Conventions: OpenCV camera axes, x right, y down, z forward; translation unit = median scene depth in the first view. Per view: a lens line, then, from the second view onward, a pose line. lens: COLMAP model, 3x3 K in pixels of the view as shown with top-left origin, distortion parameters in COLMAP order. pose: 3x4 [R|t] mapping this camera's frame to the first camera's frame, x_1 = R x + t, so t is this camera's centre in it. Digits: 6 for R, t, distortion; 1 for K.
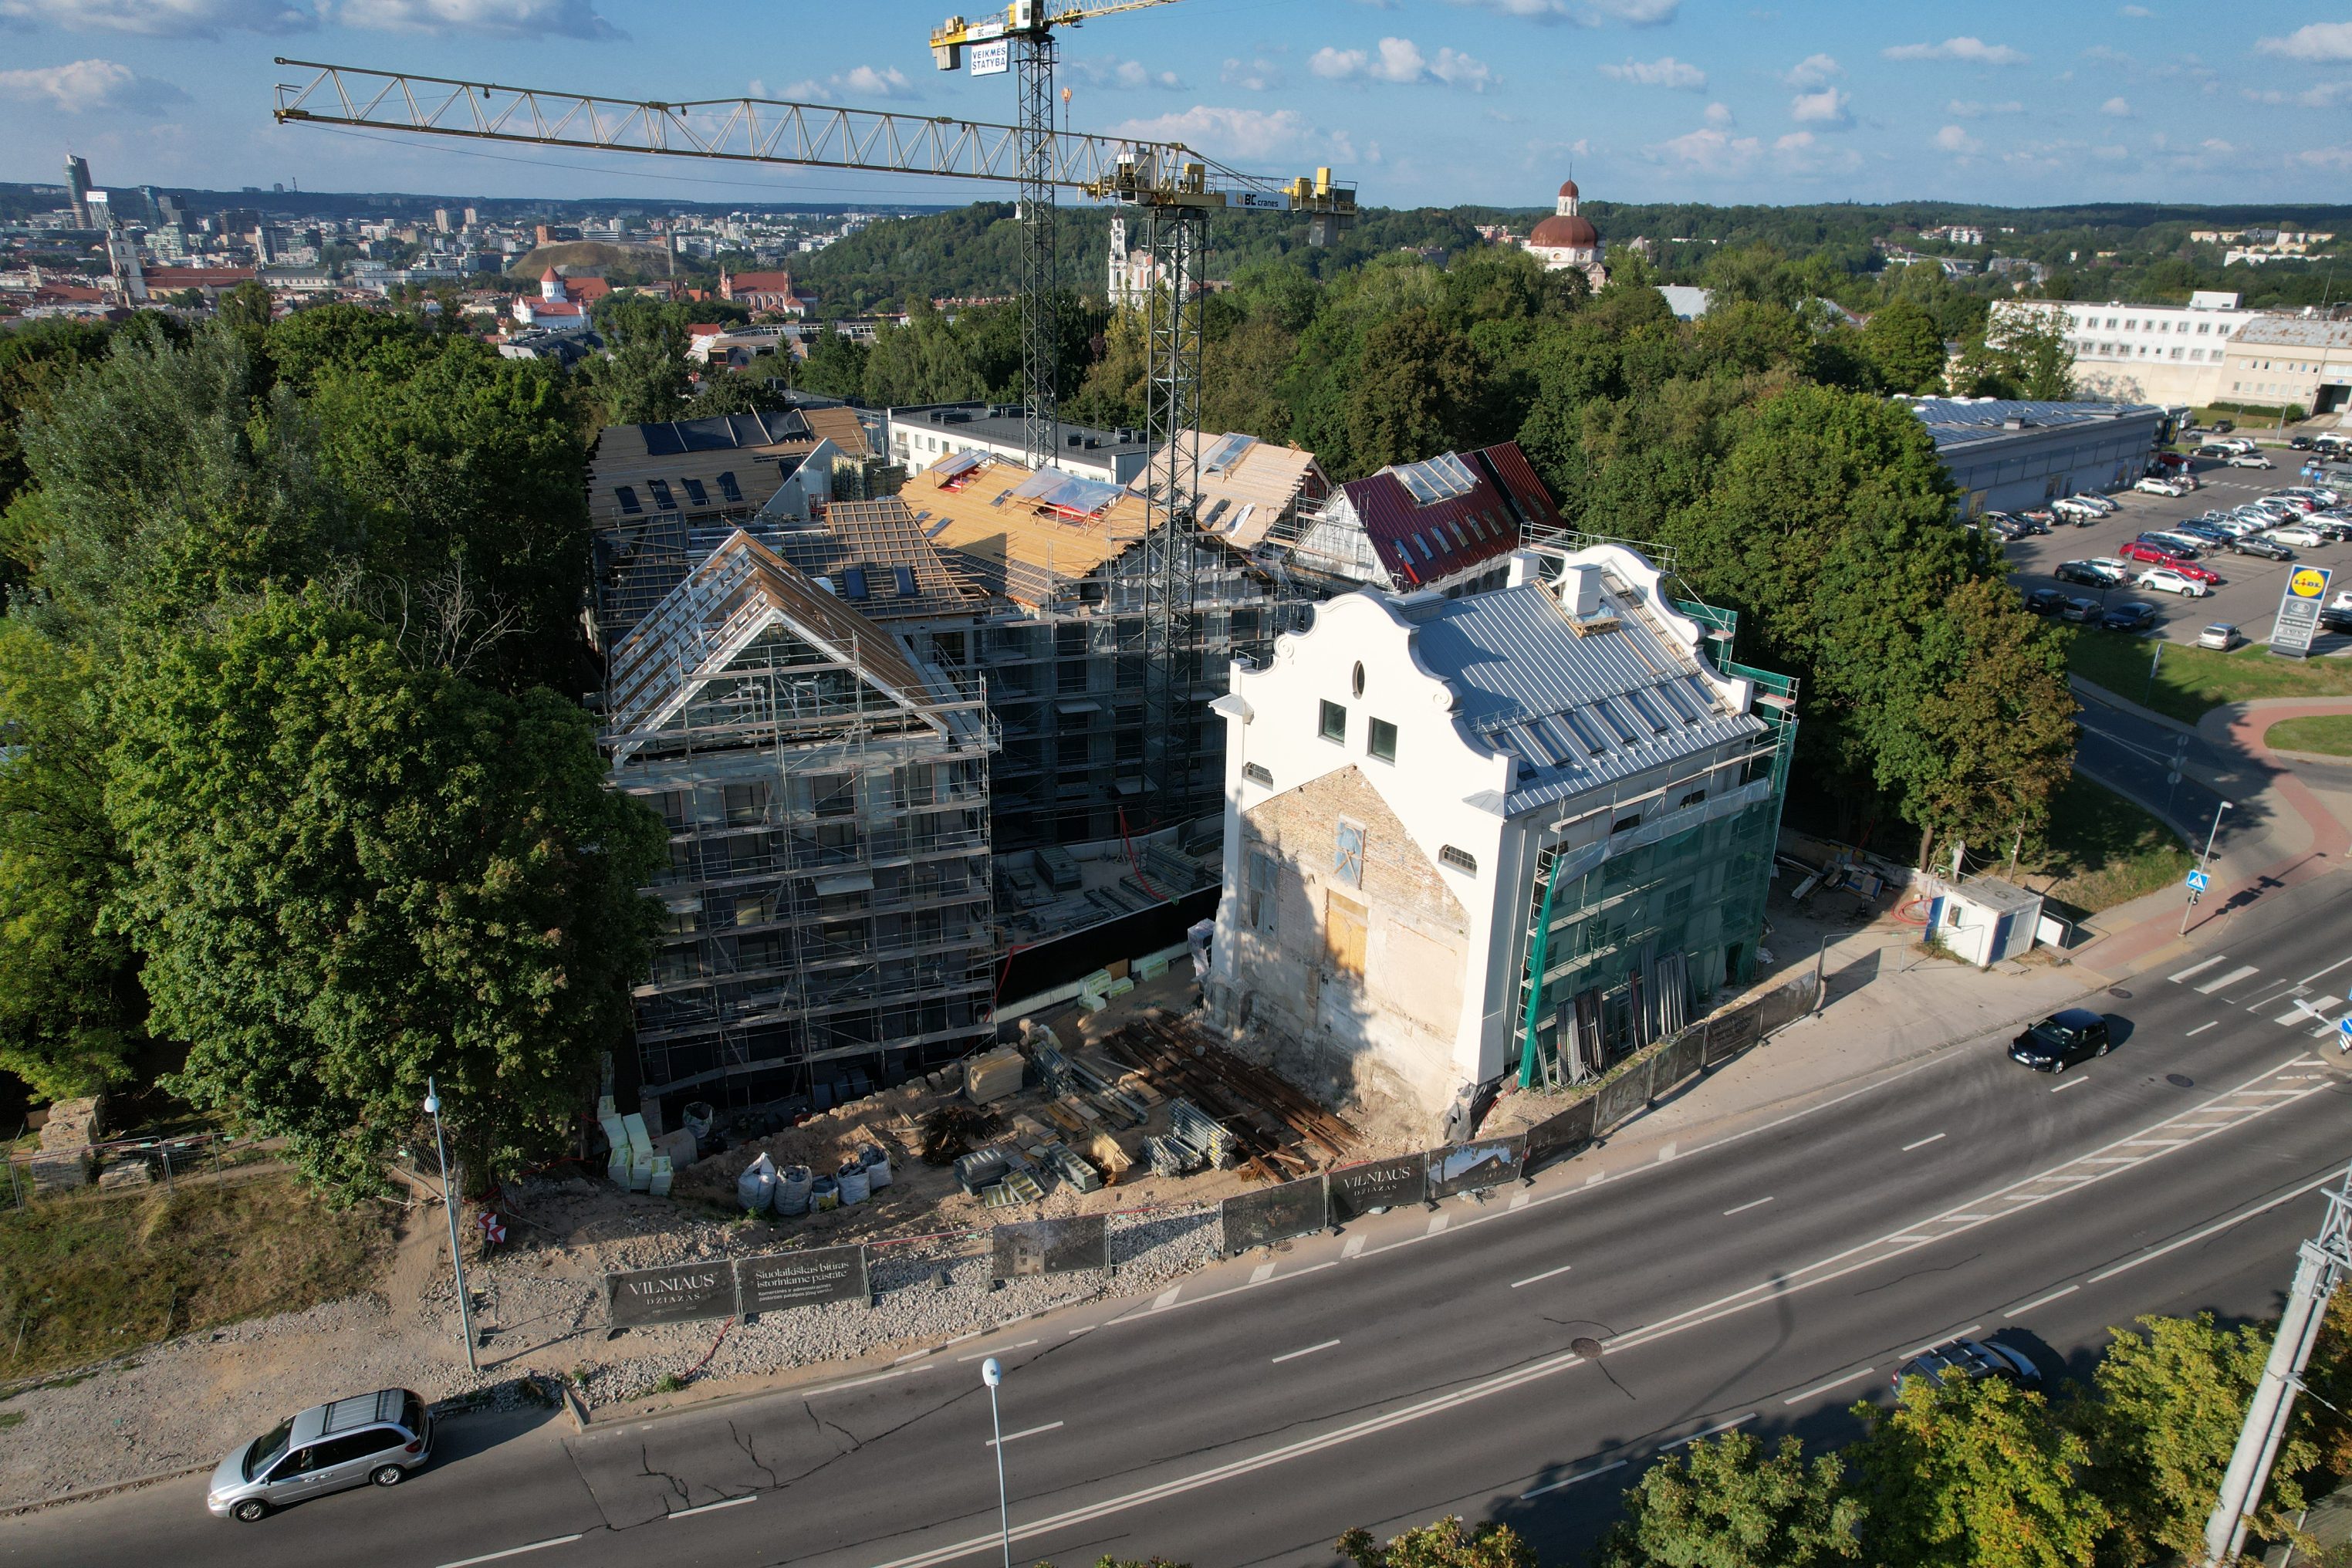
lens RADIAL K [[1513.8, 0, 1172.2], [0, 1513.8, 777.4], [0, 0, 1]] dist [-0.078283, 0.078137]
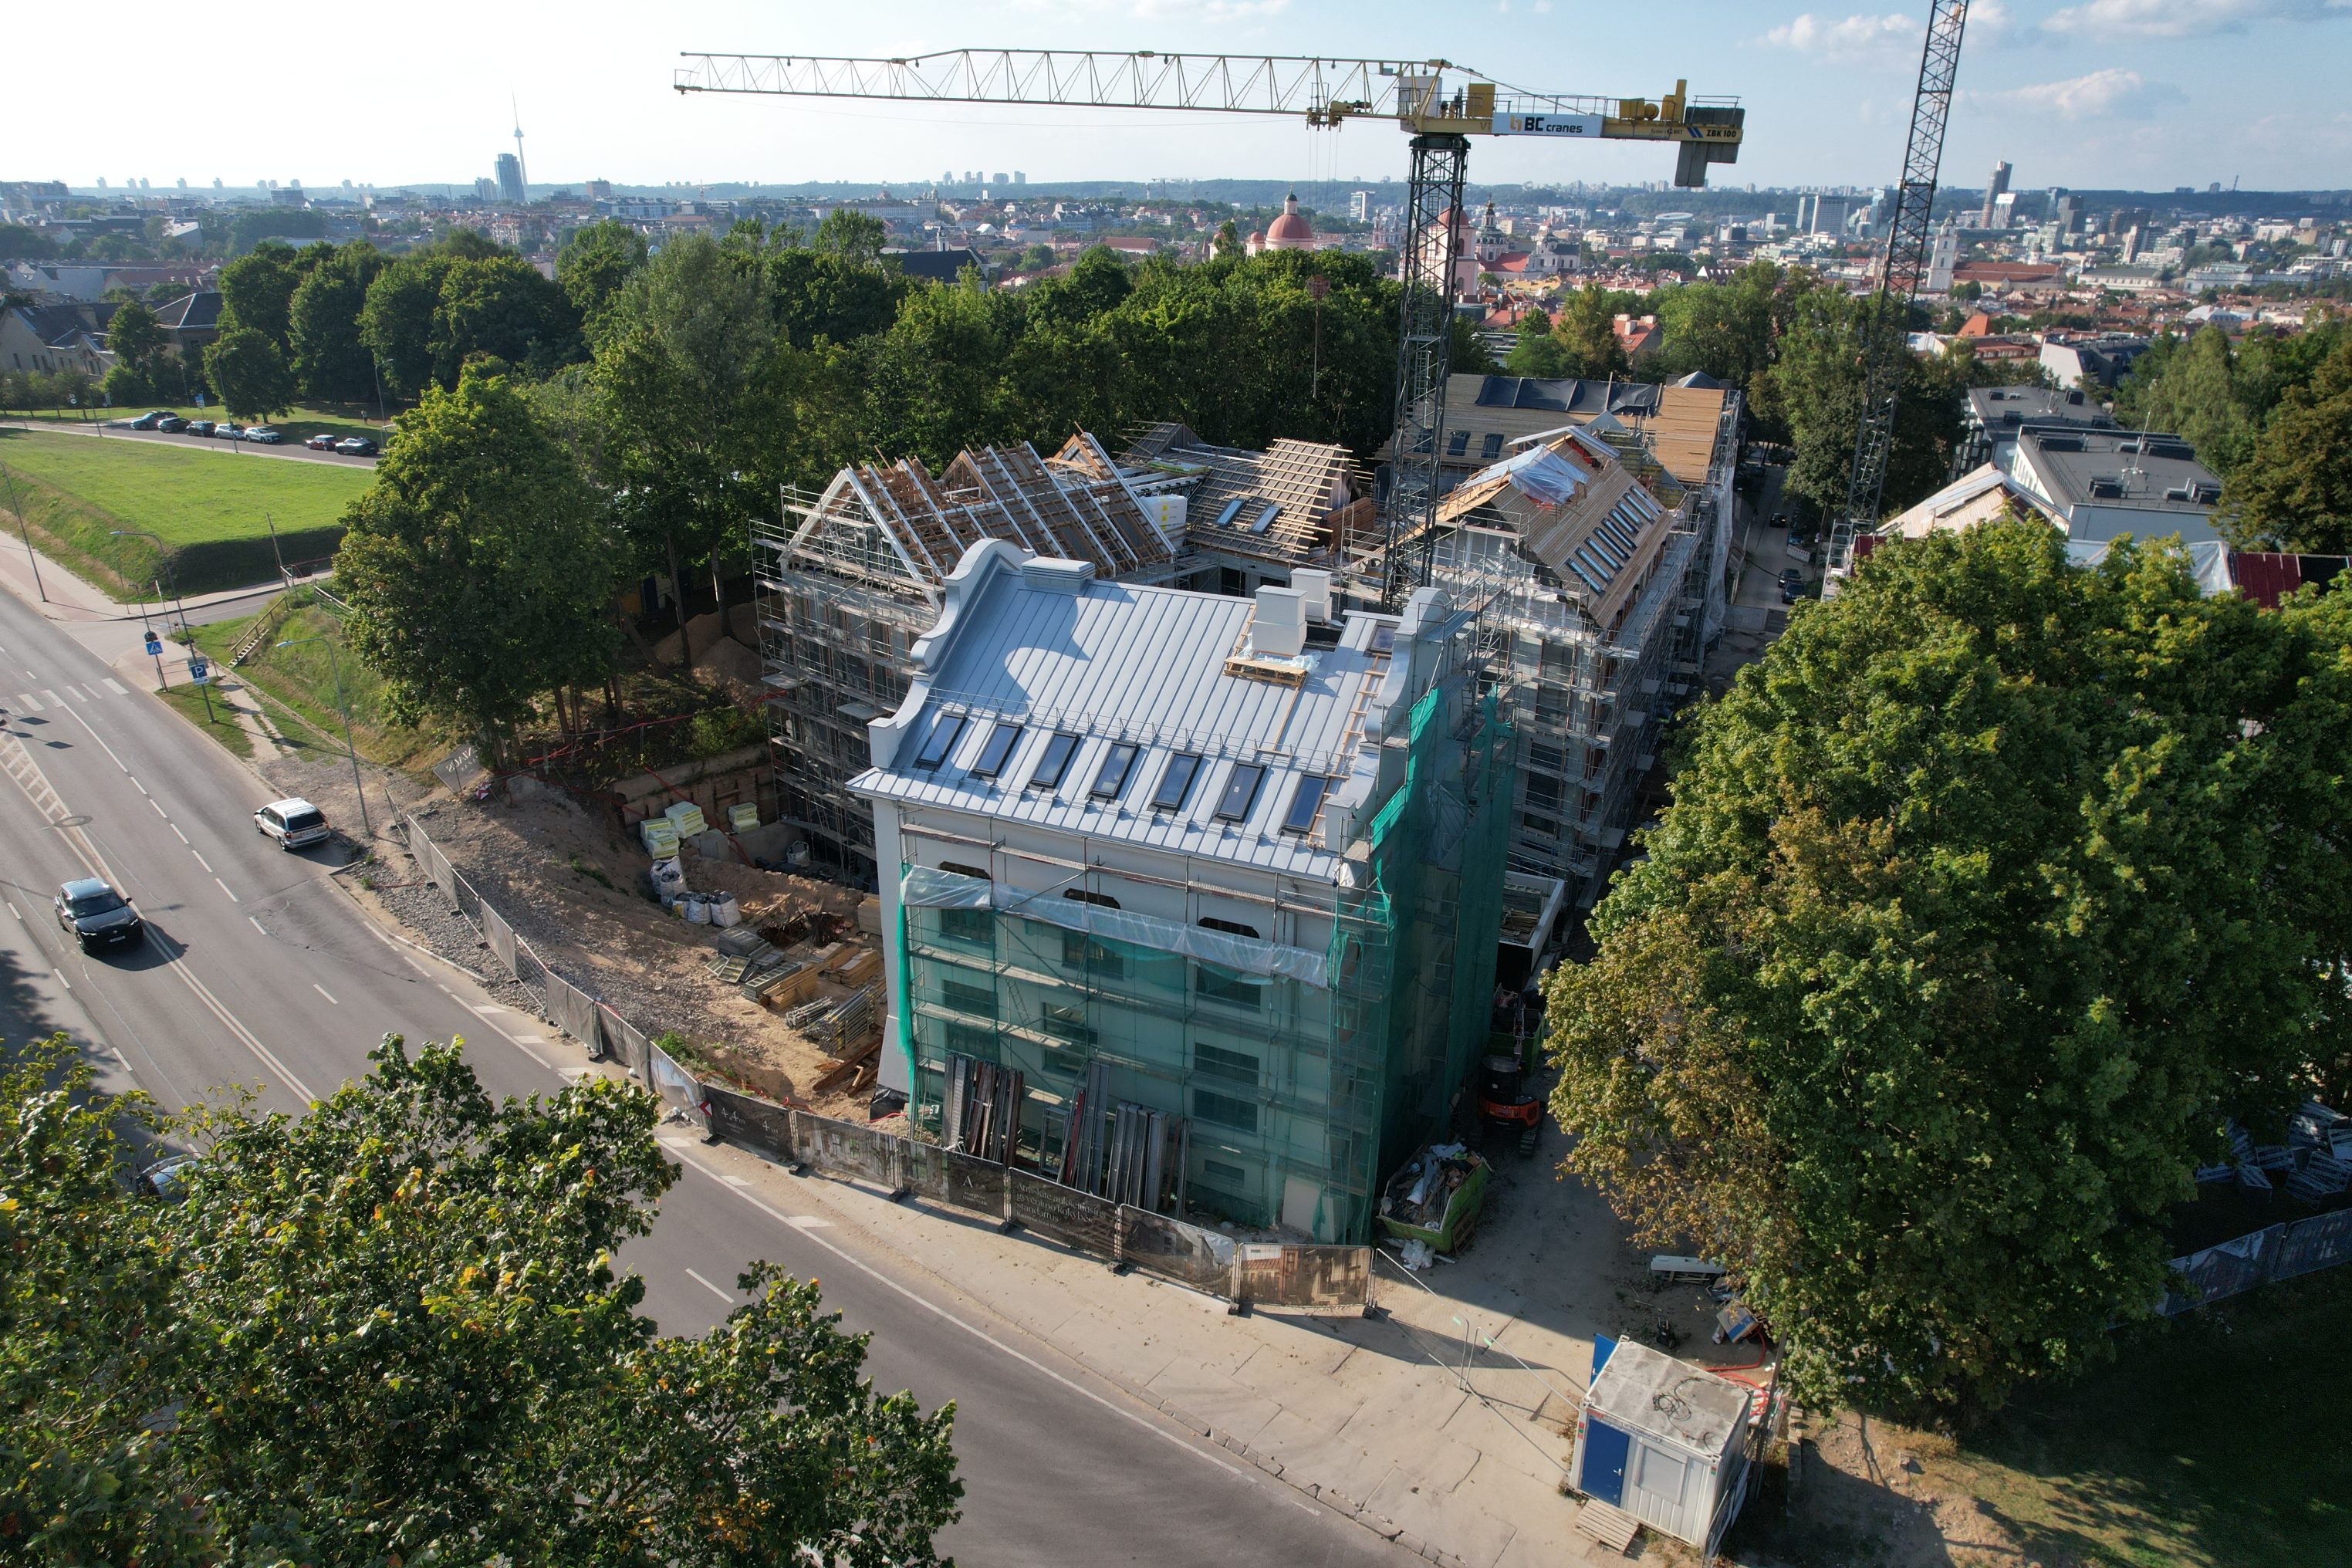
lens RADIAL K [[1513.8, 0, 1172.2], [0, 1513.8, 777.4], [0, 0, 1]] dist [-0.078283, 0.078137]
pose [[0.452325, 0.314915, -0.834404, 0.654705], [-0.316087, 0.931460, 0.180197, -0.124692], [0.833961, 0.182237, 0.520863, 0.427119]]
